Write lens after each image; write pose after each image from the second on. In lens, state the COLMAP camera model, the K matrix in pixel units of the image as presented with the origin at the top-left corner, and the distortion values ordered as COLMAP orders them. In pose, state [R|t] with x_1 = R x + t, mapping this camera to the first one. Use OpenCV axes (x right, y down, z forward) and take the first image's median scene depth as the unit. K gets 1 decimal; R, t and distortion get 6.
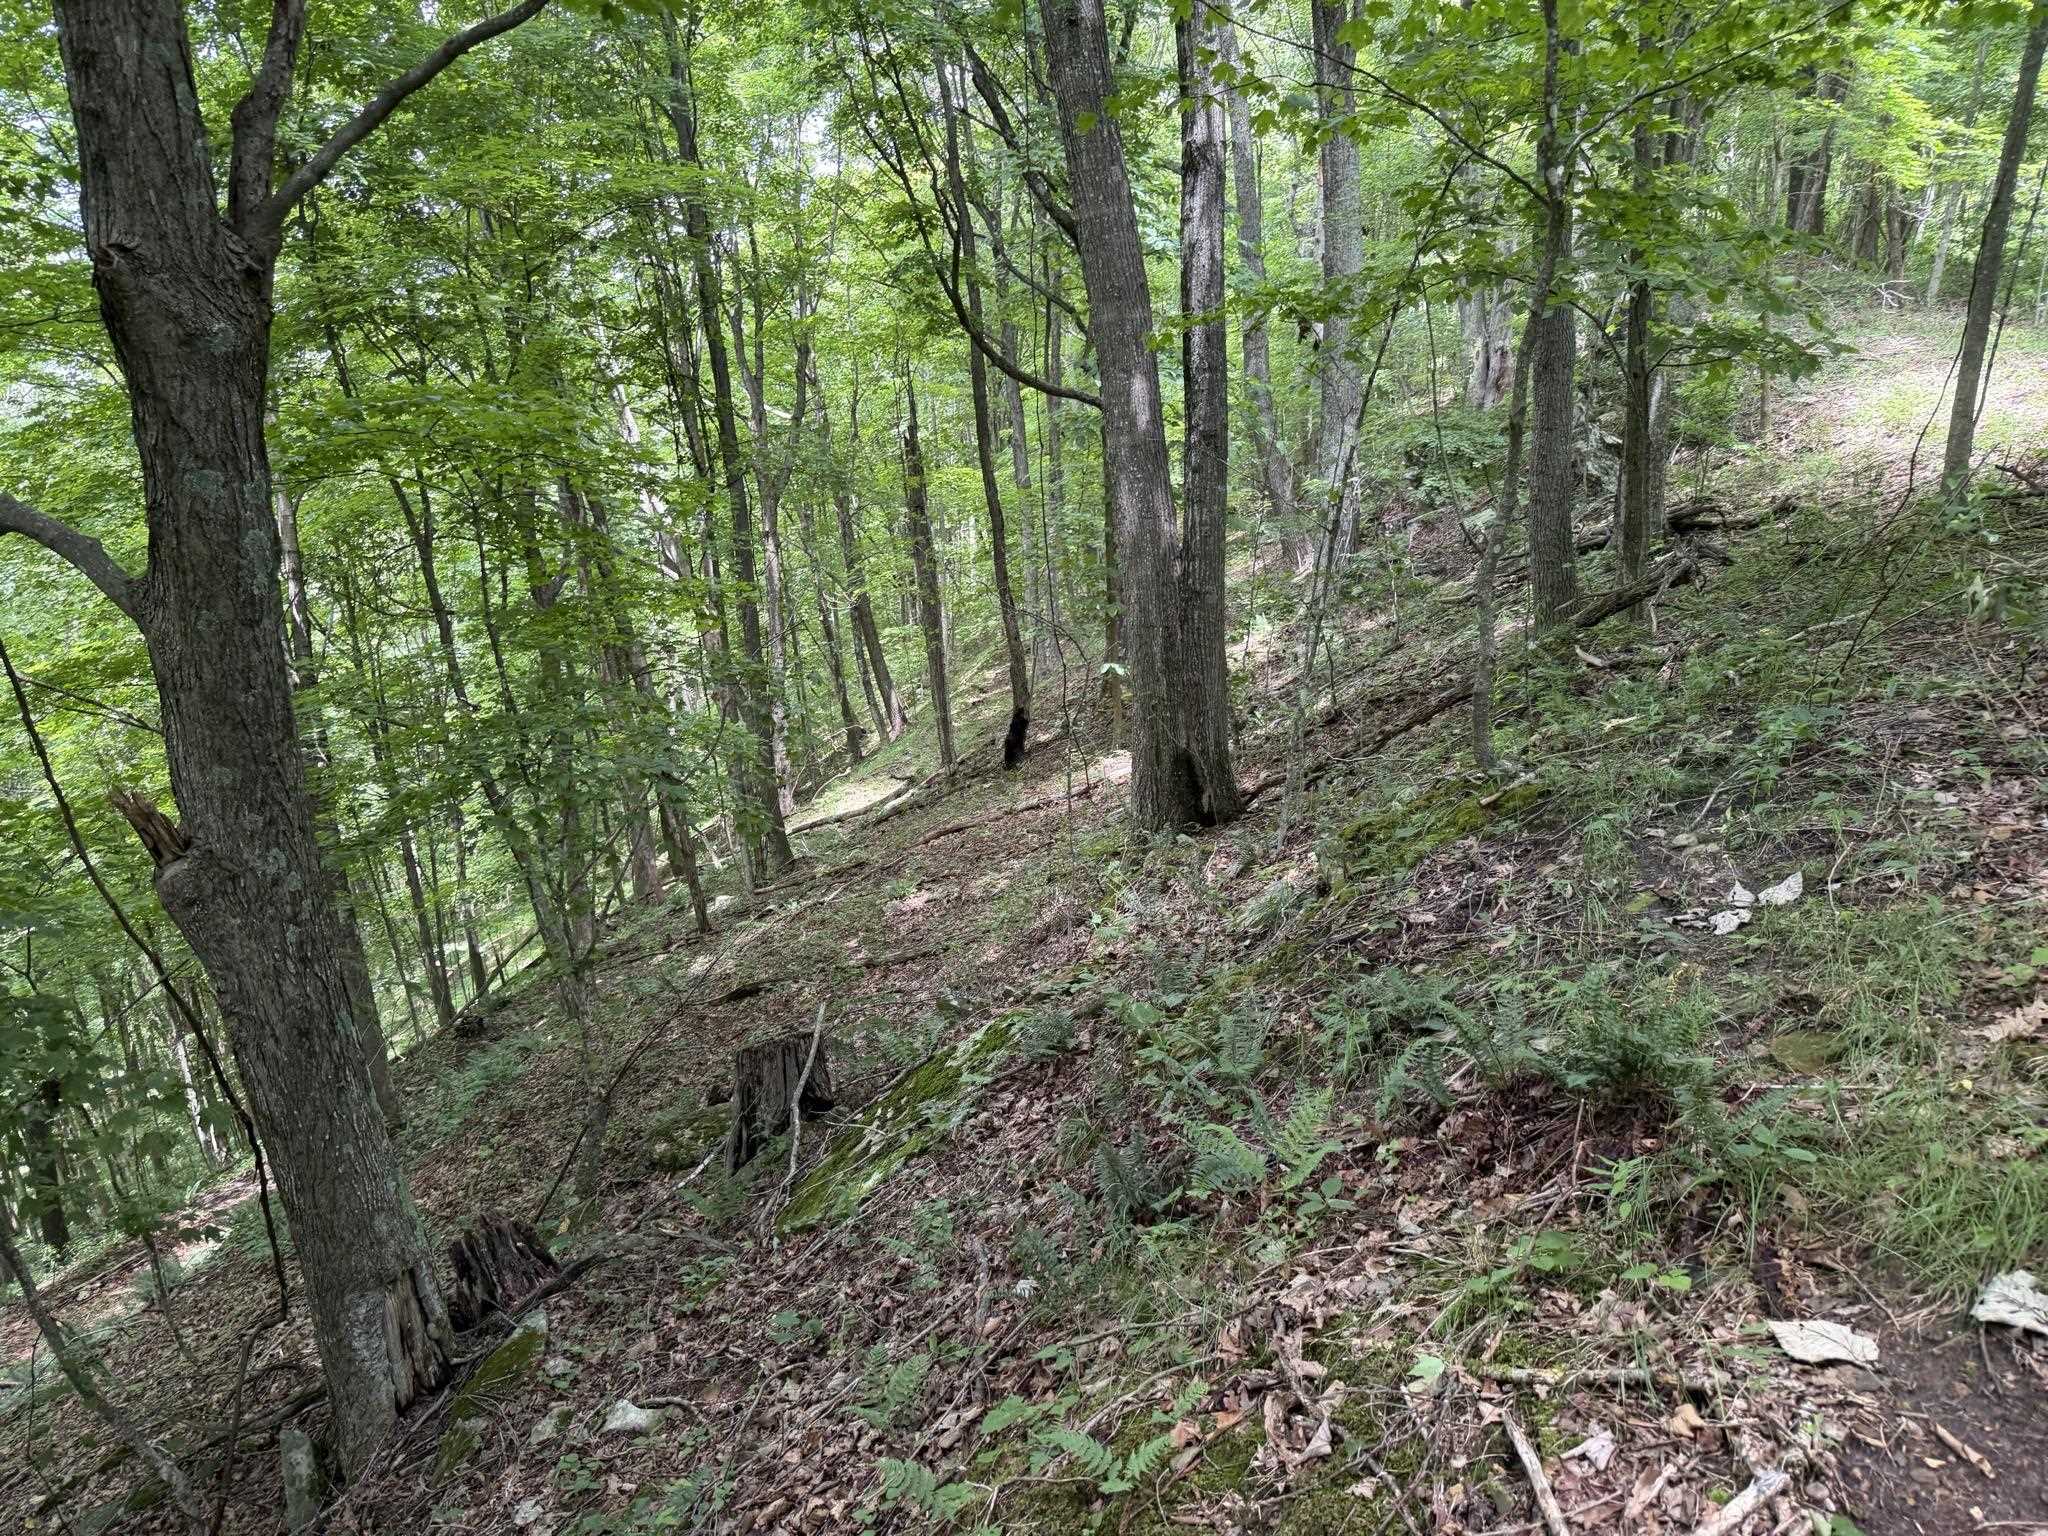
lens RADIAL K [[1408.3, 0, 991.0], [0, 1408.3, 811.0], [0, 0, 1]] dist [0.028610, -0.055301]
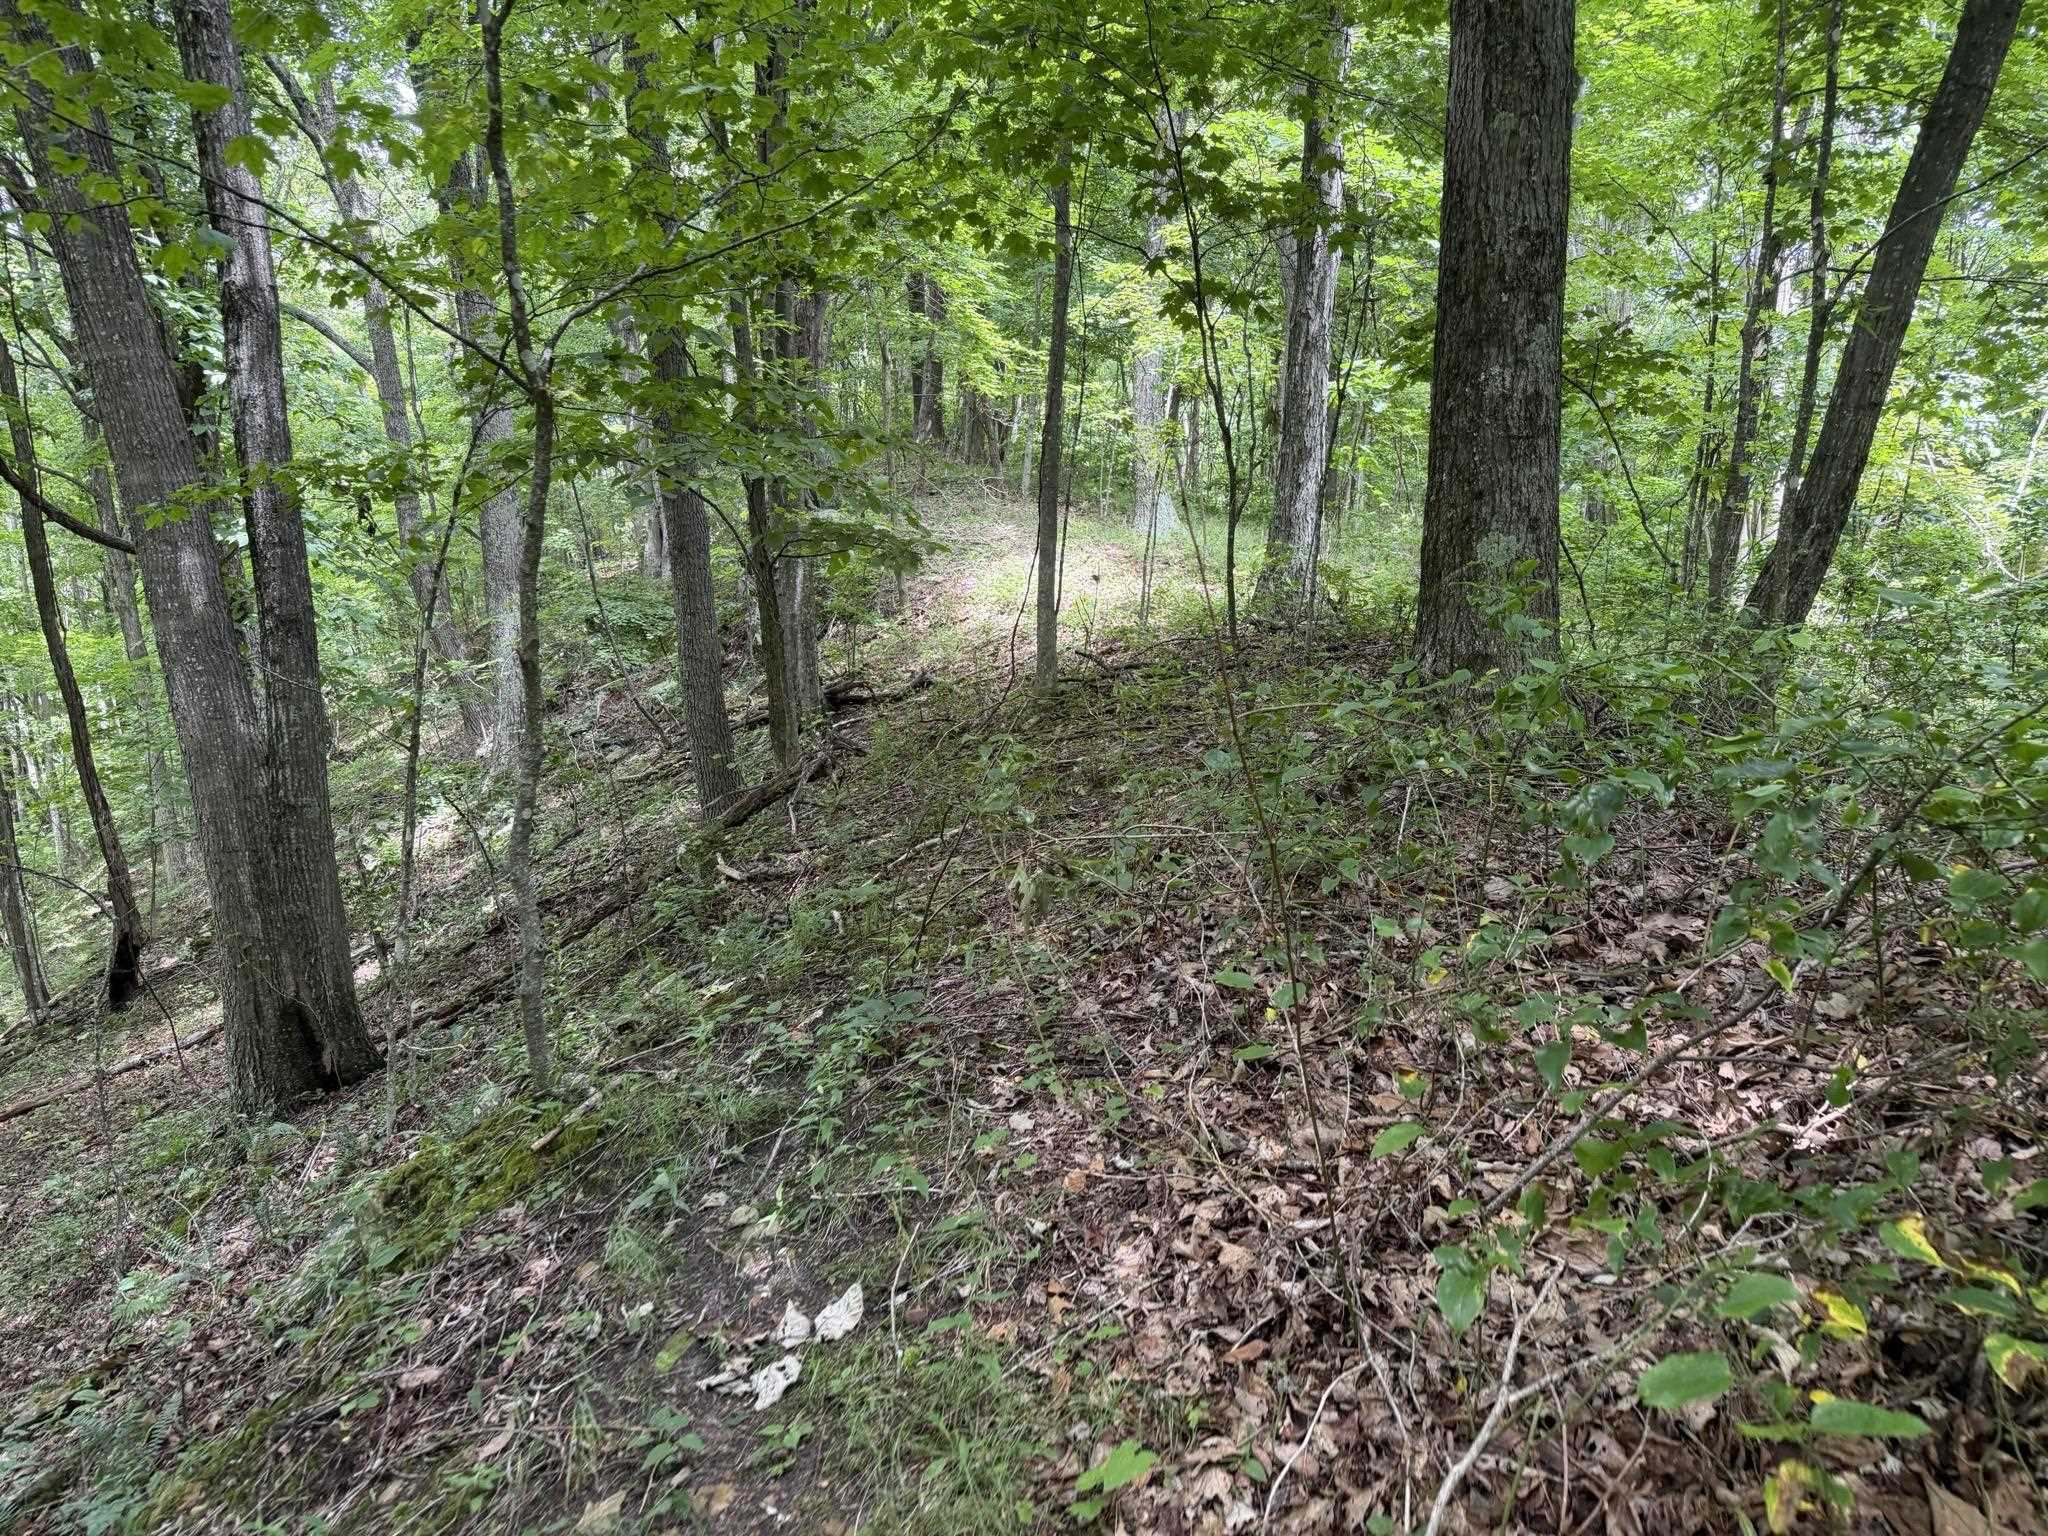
lens RADIAL K [[1408.3, 0, 1022.6], [0, 1408.3, 776.5], [0, 0, 1]] dist [0.028610, -0.055301]
pose [[0.852053, -0.059667, 0.520044, 0.089082], [0.125456, 0.987804, -0.092214, -0.047048], [-0.508199, 0.143814, 0.849147, 0.090906]]
